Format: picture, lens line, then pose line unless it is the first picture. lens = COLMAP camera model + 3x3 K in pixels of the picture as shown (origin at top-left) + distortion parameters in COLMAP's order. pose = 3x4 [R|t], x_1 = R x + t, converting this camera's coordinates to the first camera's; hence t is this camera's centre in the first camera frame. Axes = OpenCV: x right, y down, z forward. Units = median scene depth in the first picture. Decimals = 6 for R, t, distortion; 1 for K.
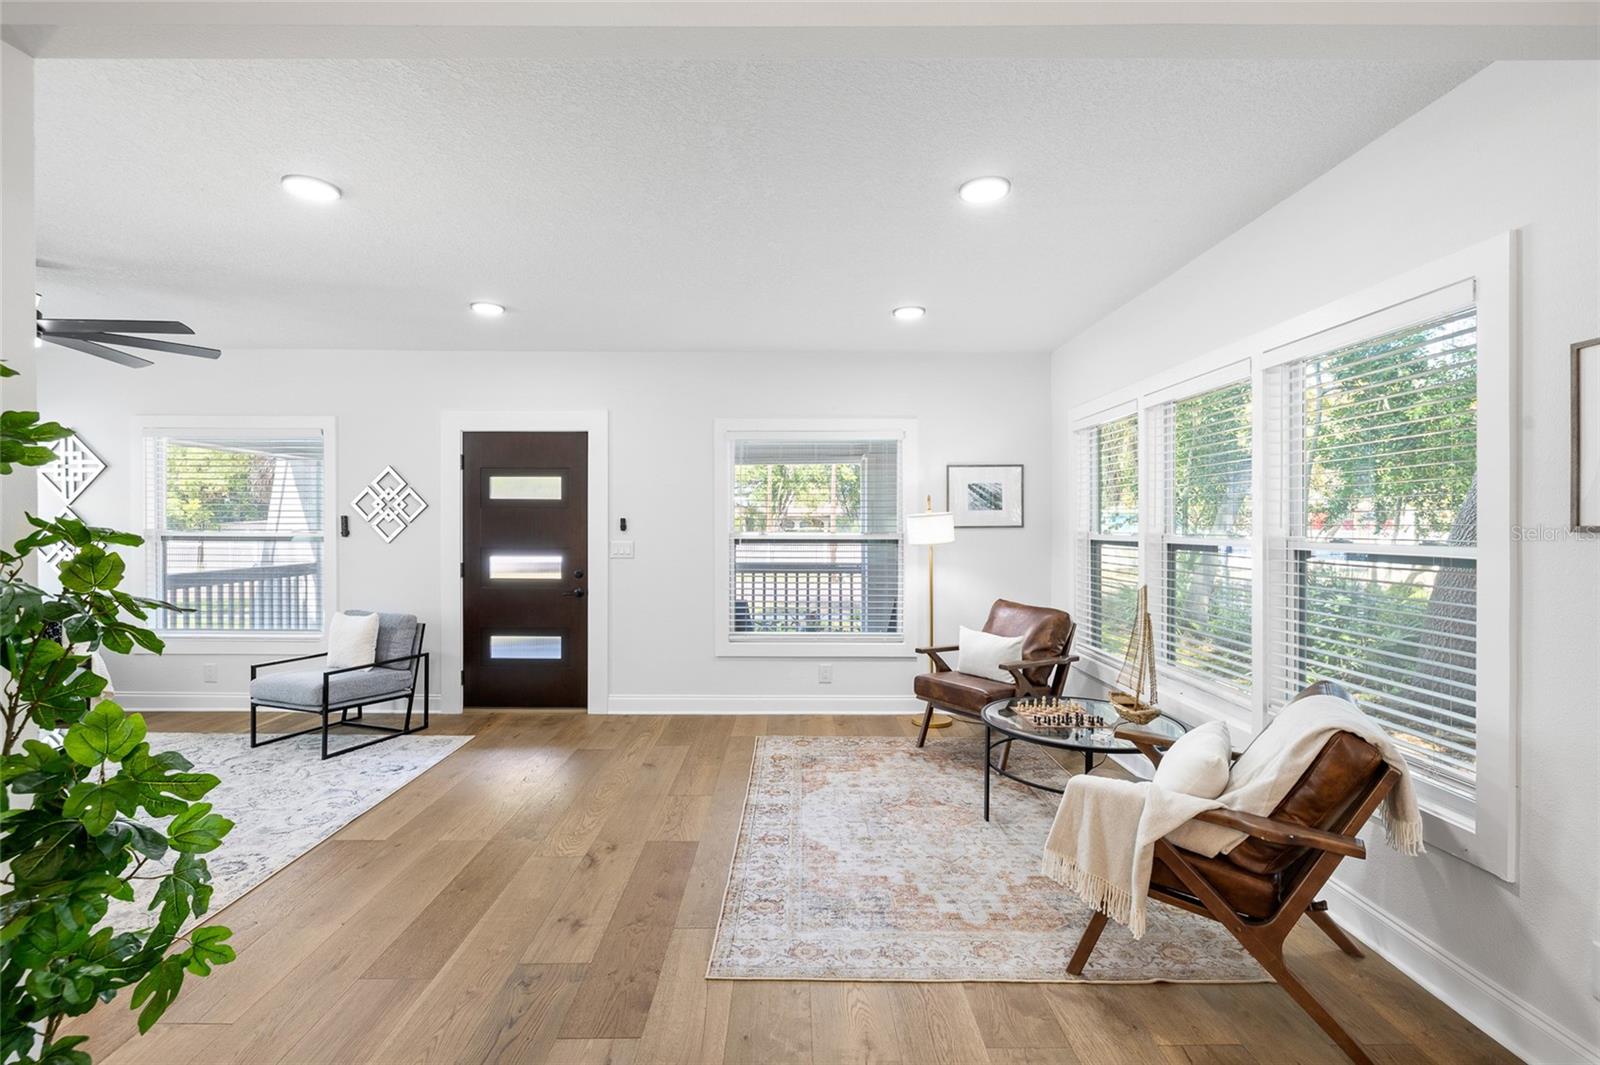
lens RADIAL K [[728.4, 0, 797.2], [0, 728.4, 520.5], [0, 0, 1]] dist [-0.009930, 0.002031]
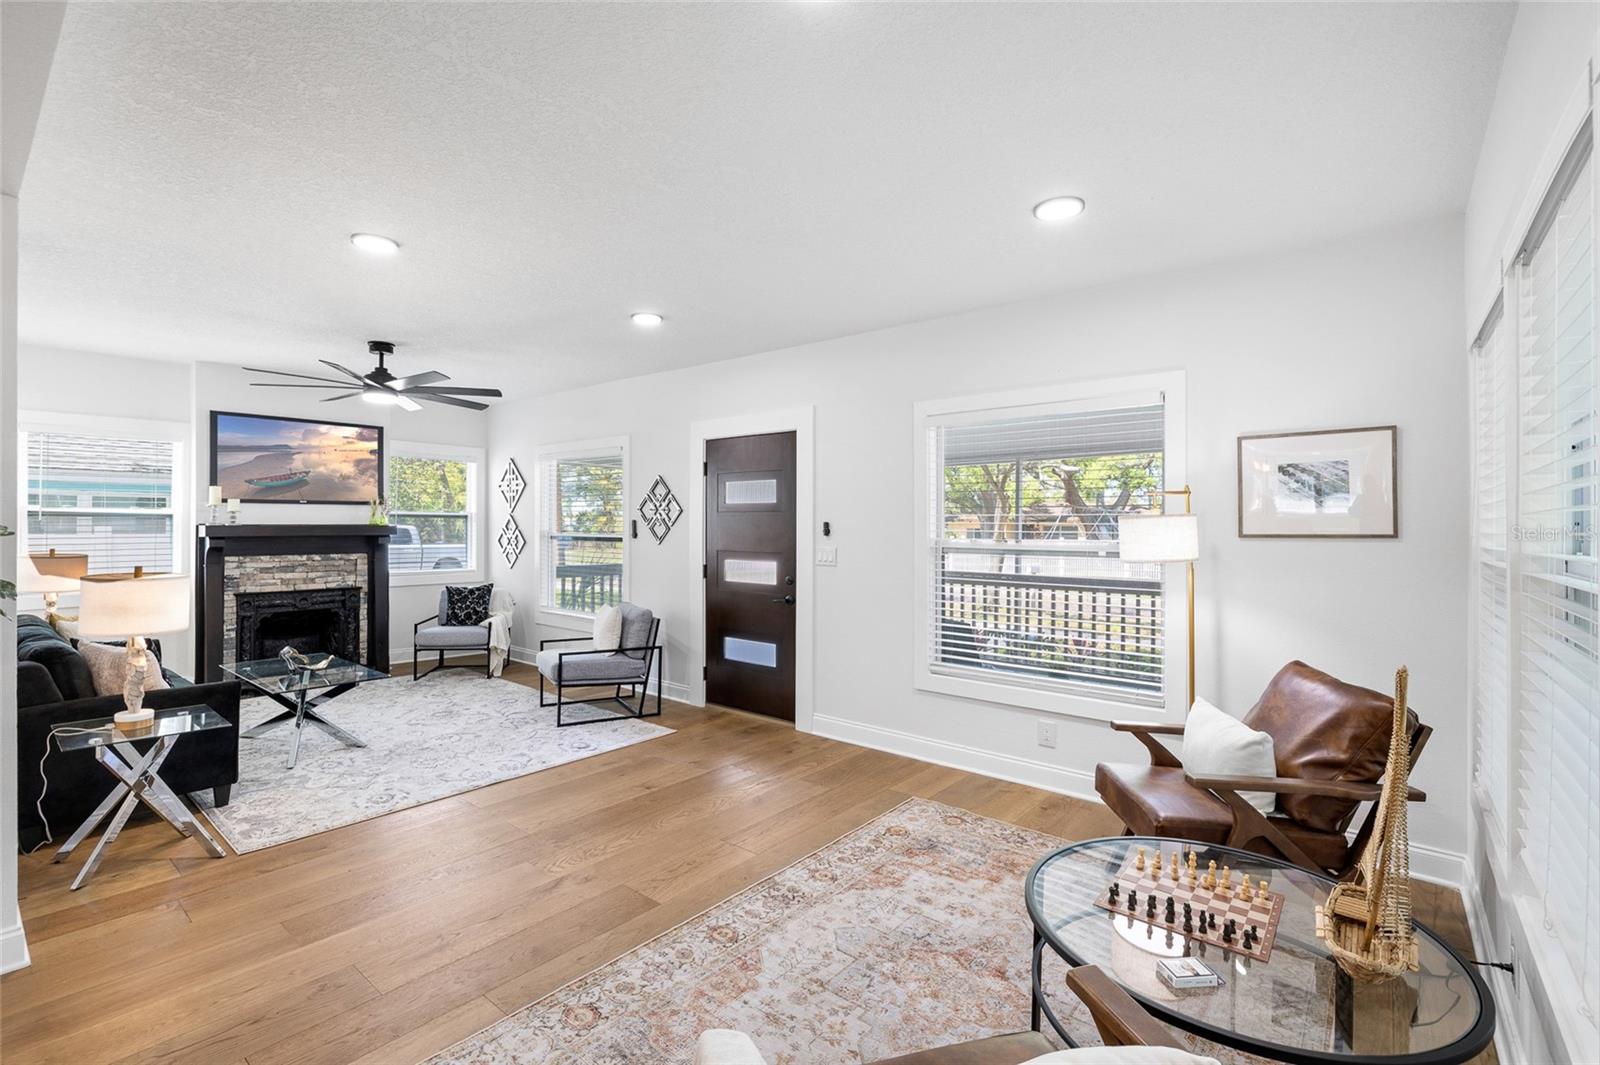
lens RADIAL K [[728.4, 0, 788.6], [0, 728.4, 517.2], [0, 0, 1]] dist [-0.009930, 0.002031]
pose [[0.758997, -0.004931, -0.651075, 0.332255], [-0.002044, 0.999948, -0.009956, 0.000131], [0.651090, 0.008887, 0.758948, 0.285063]]
